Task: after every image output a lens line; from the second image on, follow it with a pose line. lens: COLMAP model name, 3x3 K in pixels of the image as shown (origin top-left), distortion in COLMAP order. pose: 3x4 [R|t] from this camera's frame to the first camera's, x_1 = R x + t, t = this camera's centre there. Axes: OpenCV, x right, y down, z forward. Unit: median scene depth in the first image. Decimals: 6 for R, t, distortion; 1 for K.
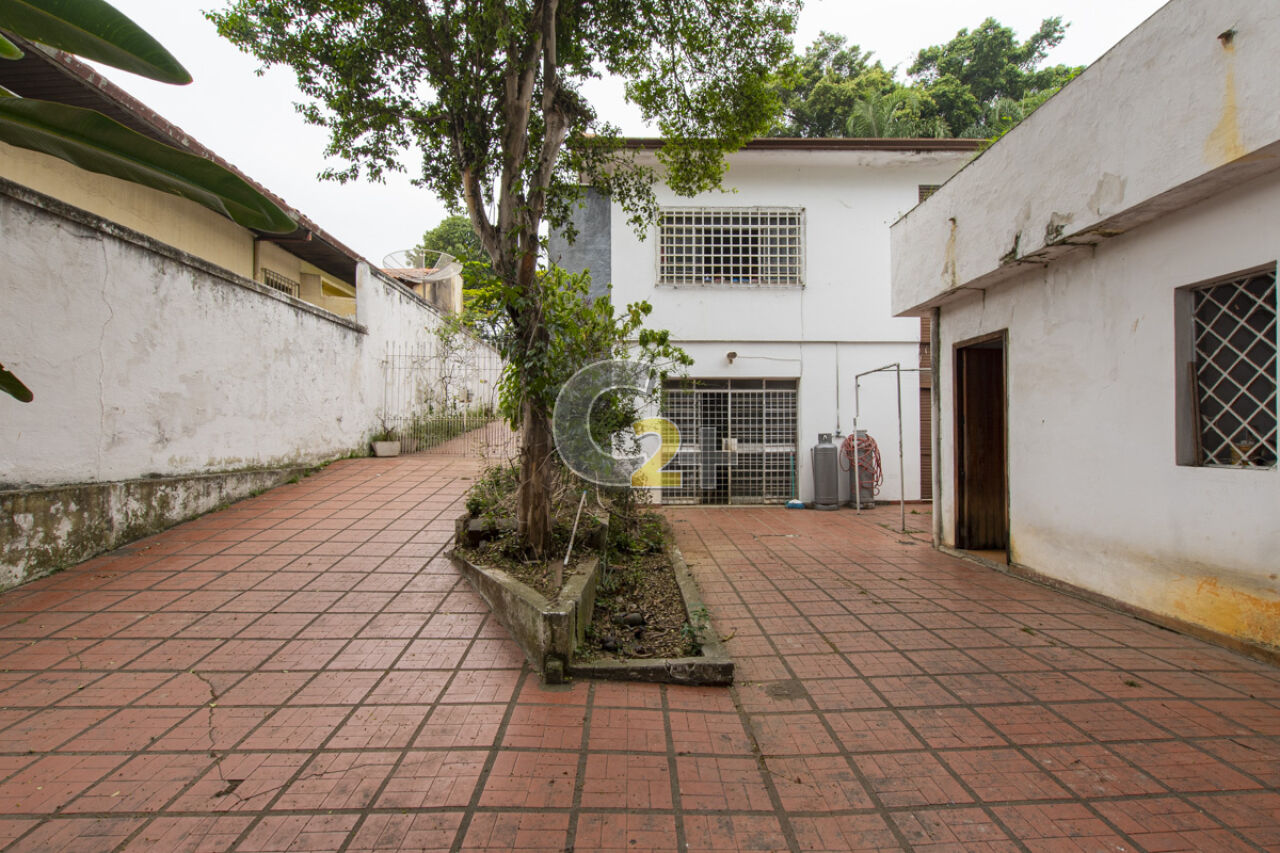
lens RADIAL K [[583.6, 0, 640.0], [0, 583.6, 425.0], [0, 0, 1]] dist [0.001494, 0.000039]
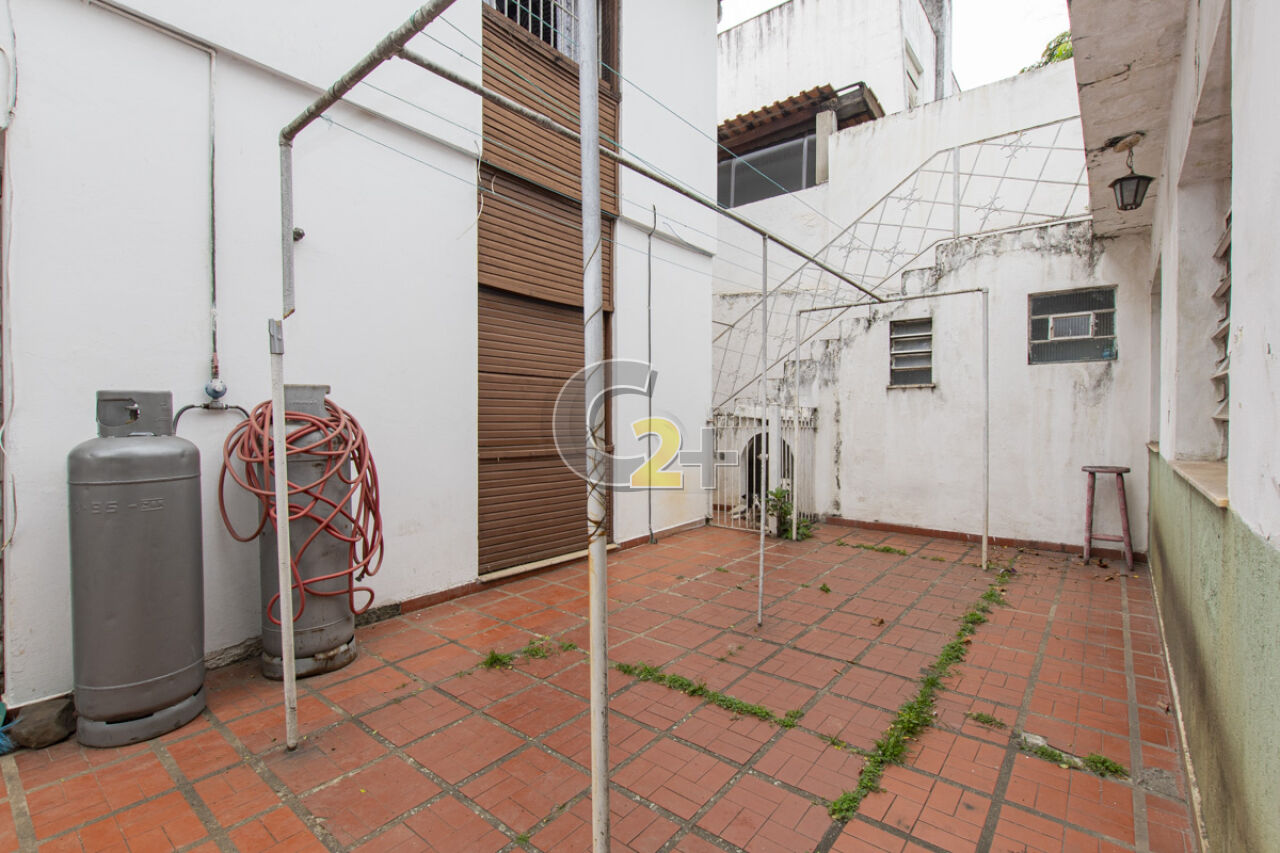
lens RADIAL K [[583.6, 0, 640.3], [0, 583.6, 425.6], [0, 0, 1]] dist [0.001494, 0.000039]
pose [[0.646298, -0.002006, 0.763082, 0.273286], [-0.019736, 0.999618, 0.019344, 0.019417], [-0.762830, -0.027563, 0.646012, 0.709957]]
